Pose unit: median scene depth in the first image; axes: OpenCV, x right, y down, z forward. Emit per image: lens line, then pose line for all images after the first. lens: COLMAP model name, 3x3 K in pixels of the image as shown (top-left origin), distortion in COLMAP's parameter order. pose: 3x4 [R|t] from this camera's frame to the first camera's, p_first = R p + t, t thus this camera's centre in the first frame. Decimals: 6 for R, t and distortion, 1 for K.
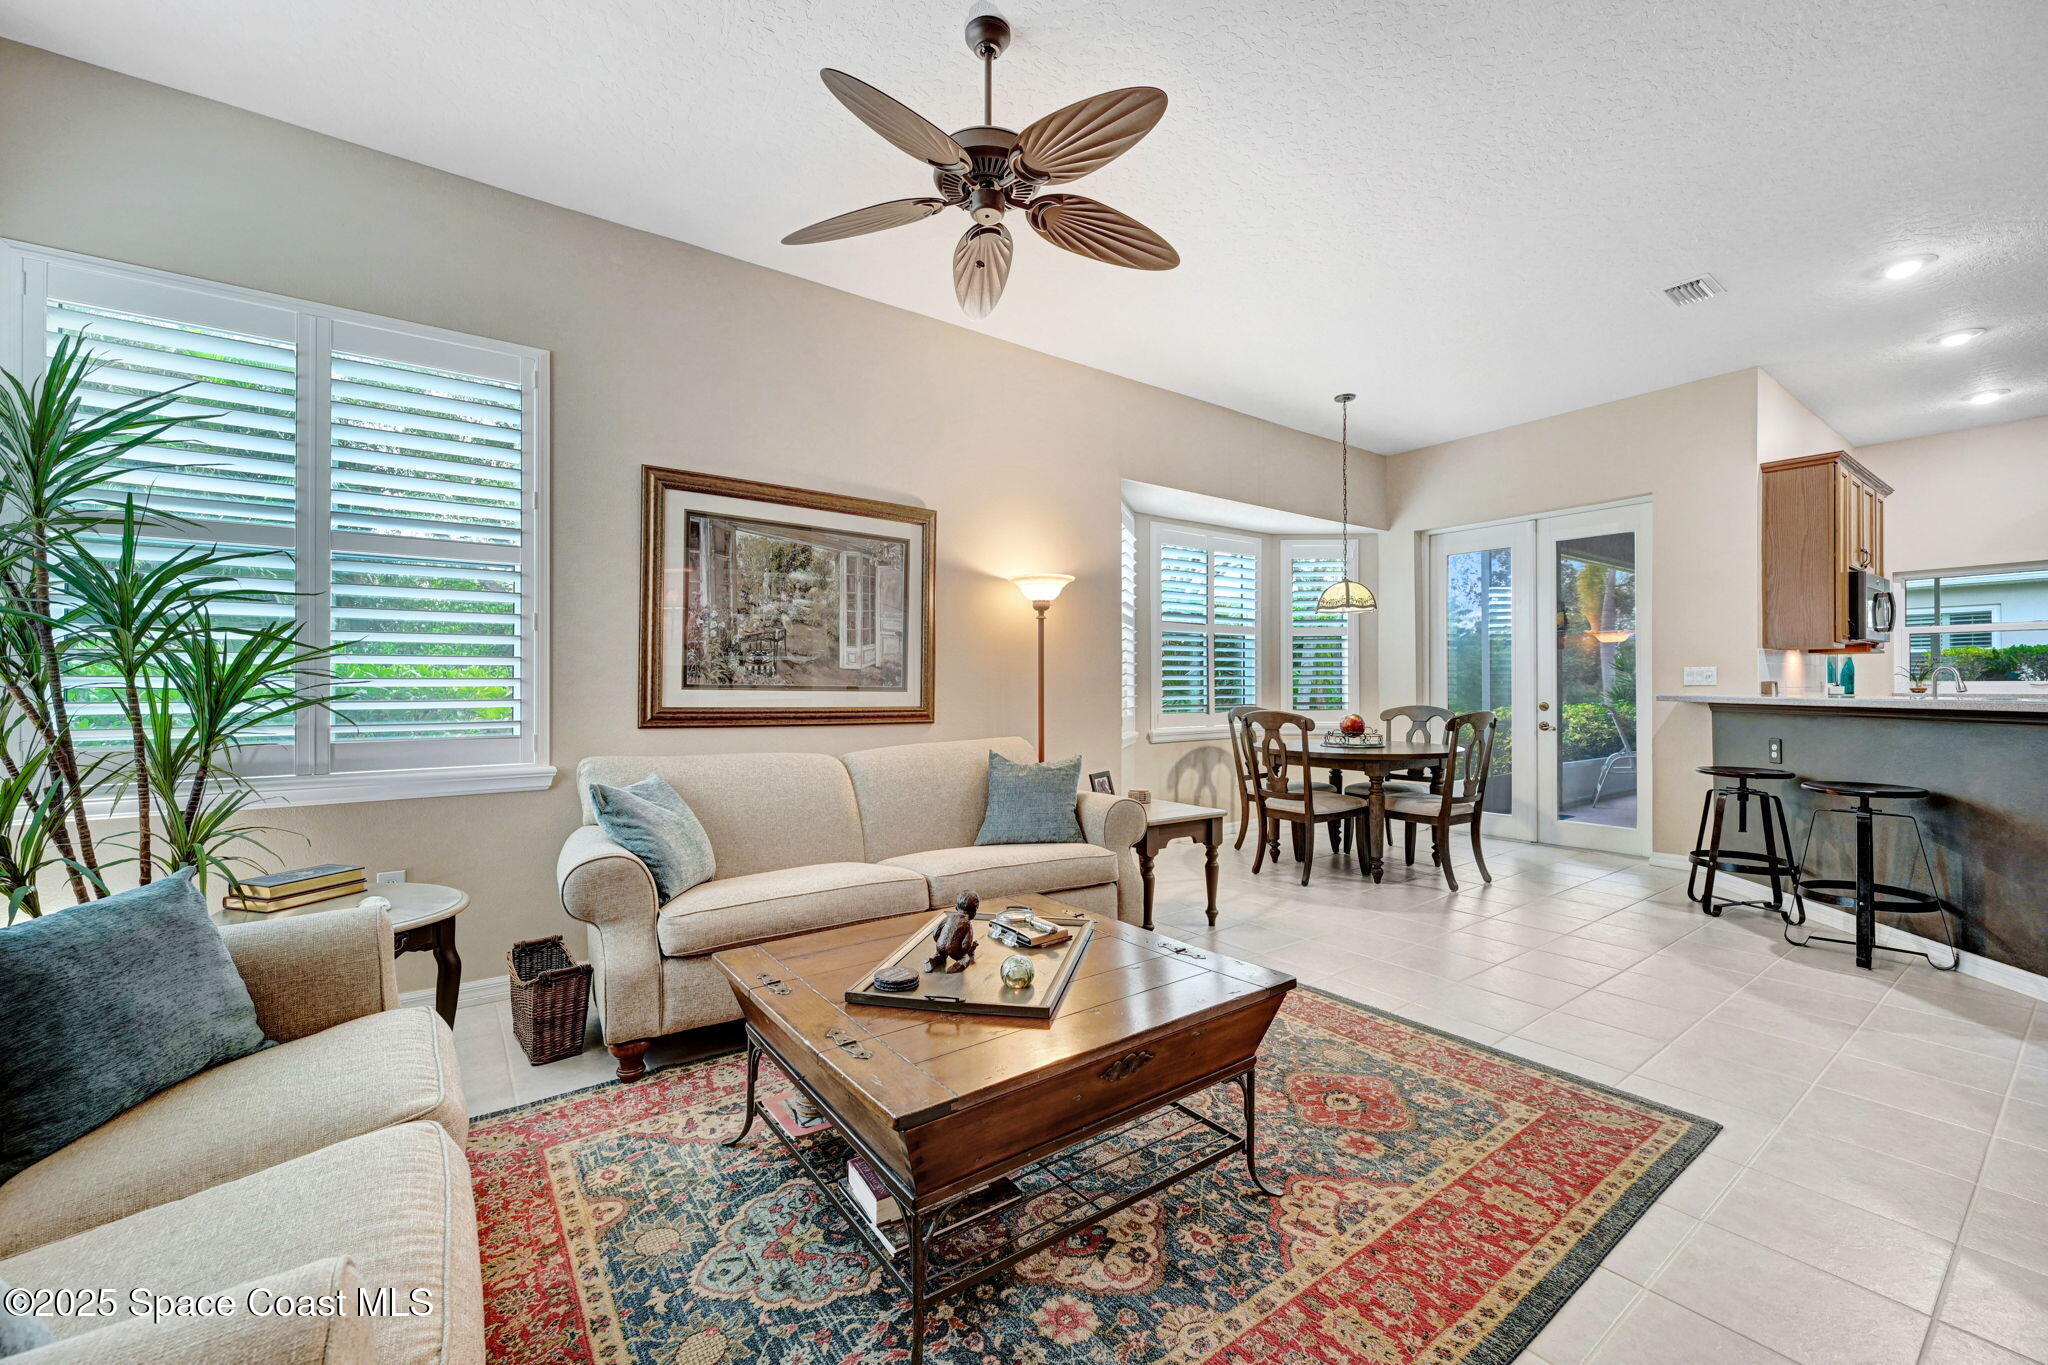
lens RADIAL K [[805.5, 0, 979.9], [0, 805.5, 676.2], [0, 0, 1]] dist [0.000635, 0.000084]
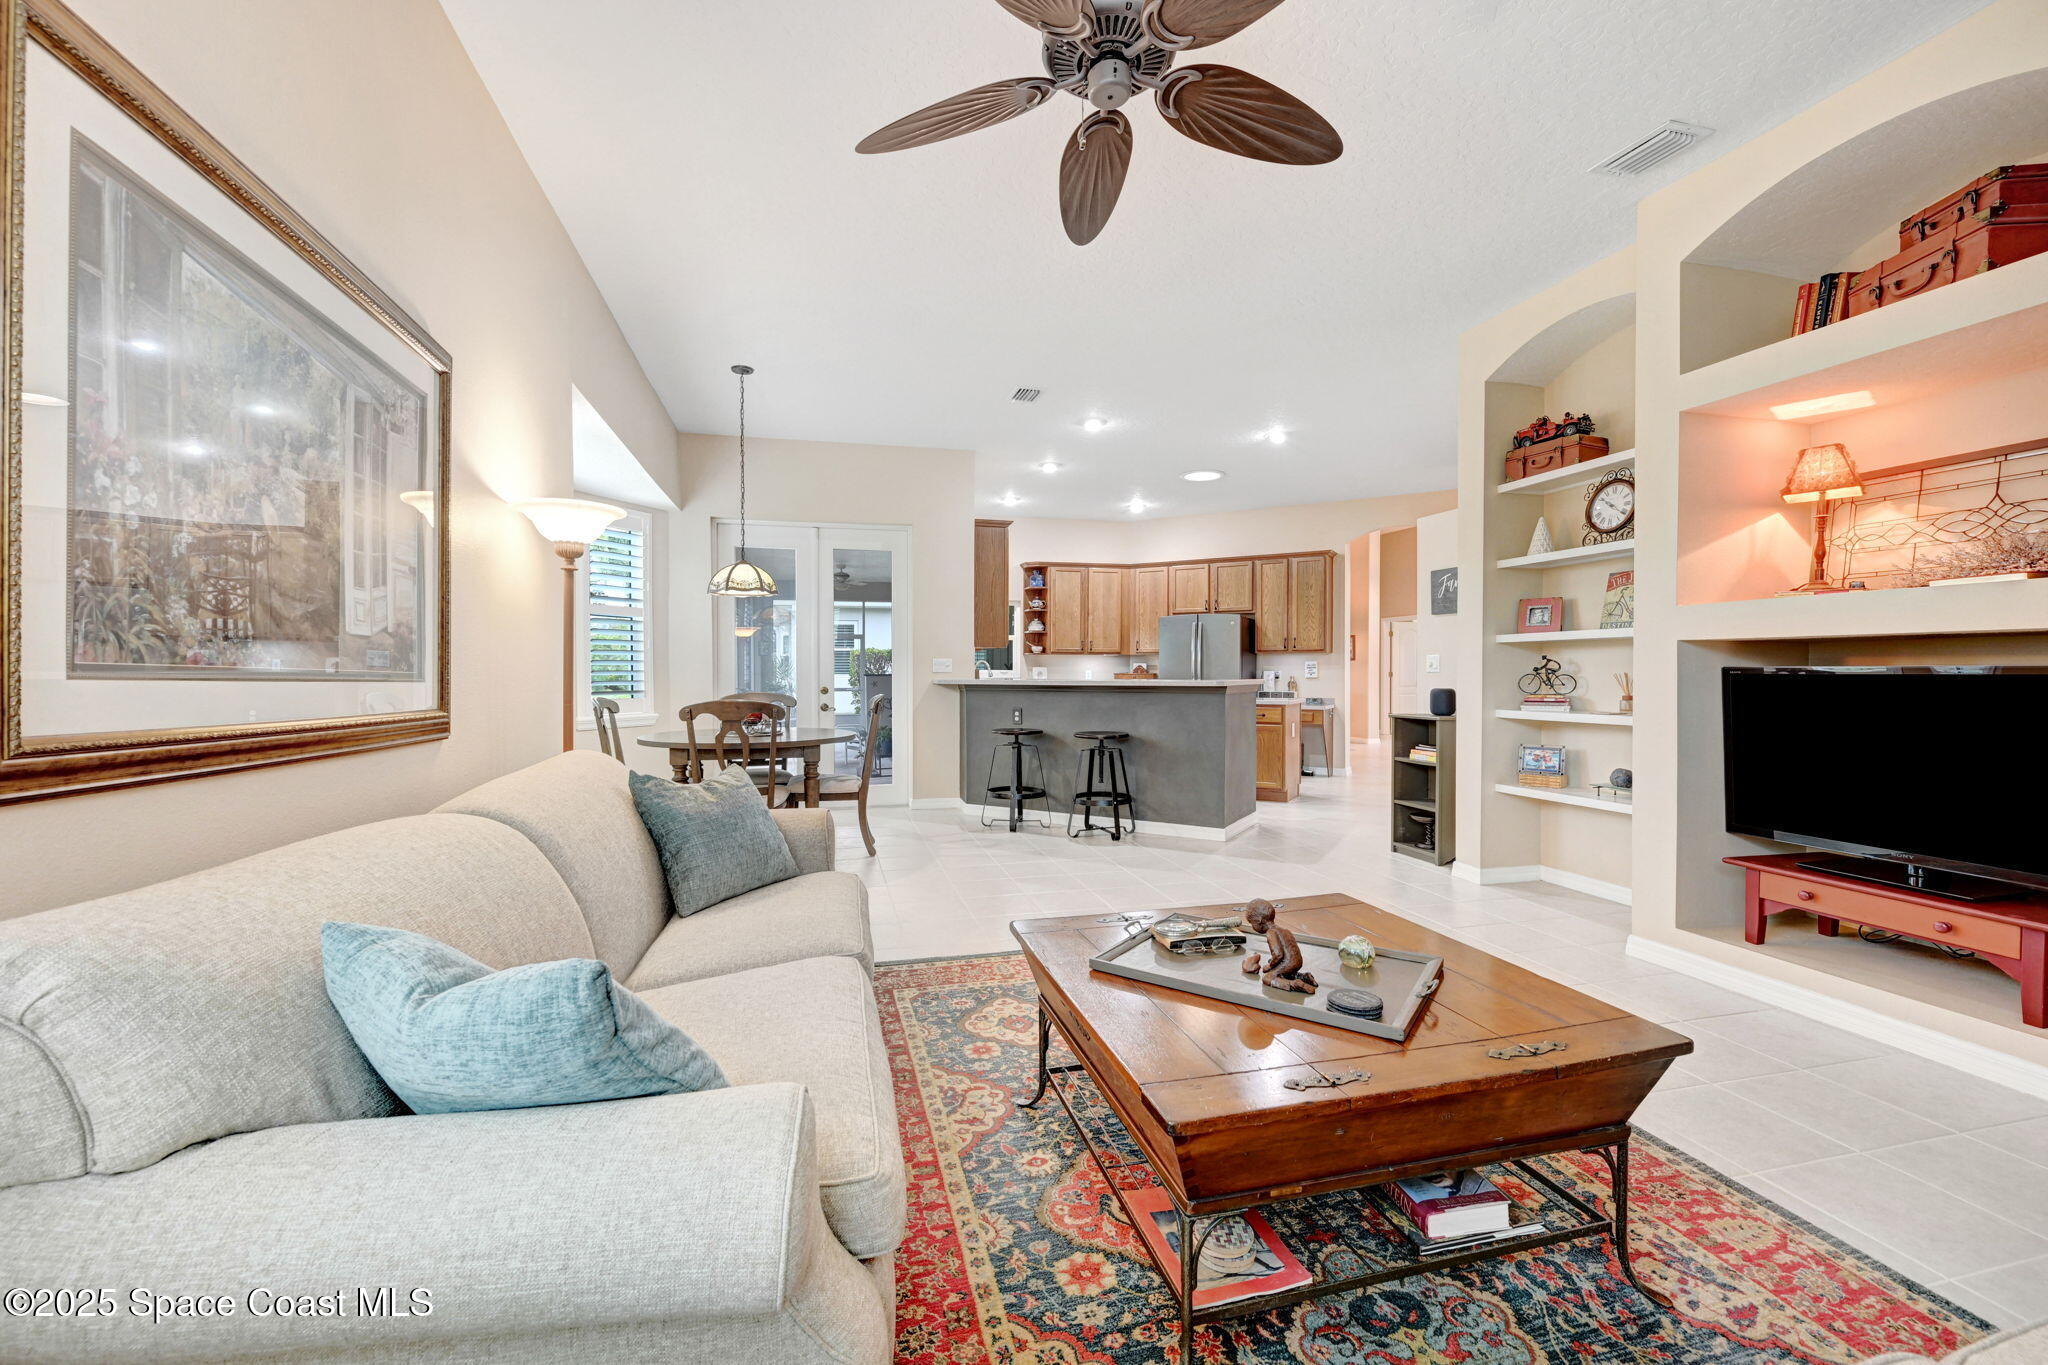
lens RADIAL K [[835.0, 0, 1032.3], [0, 835.0, 668.2], [0, 0, 1]] dist [-0.001486, -0.000177]
pose [[0.353435, 0.006331, 0.935438, -0.366136], [-0.013678, 0.999905, -0.001600, 0.004658], [-0.935359, -0.012229, 0.353488, 0.341757]]
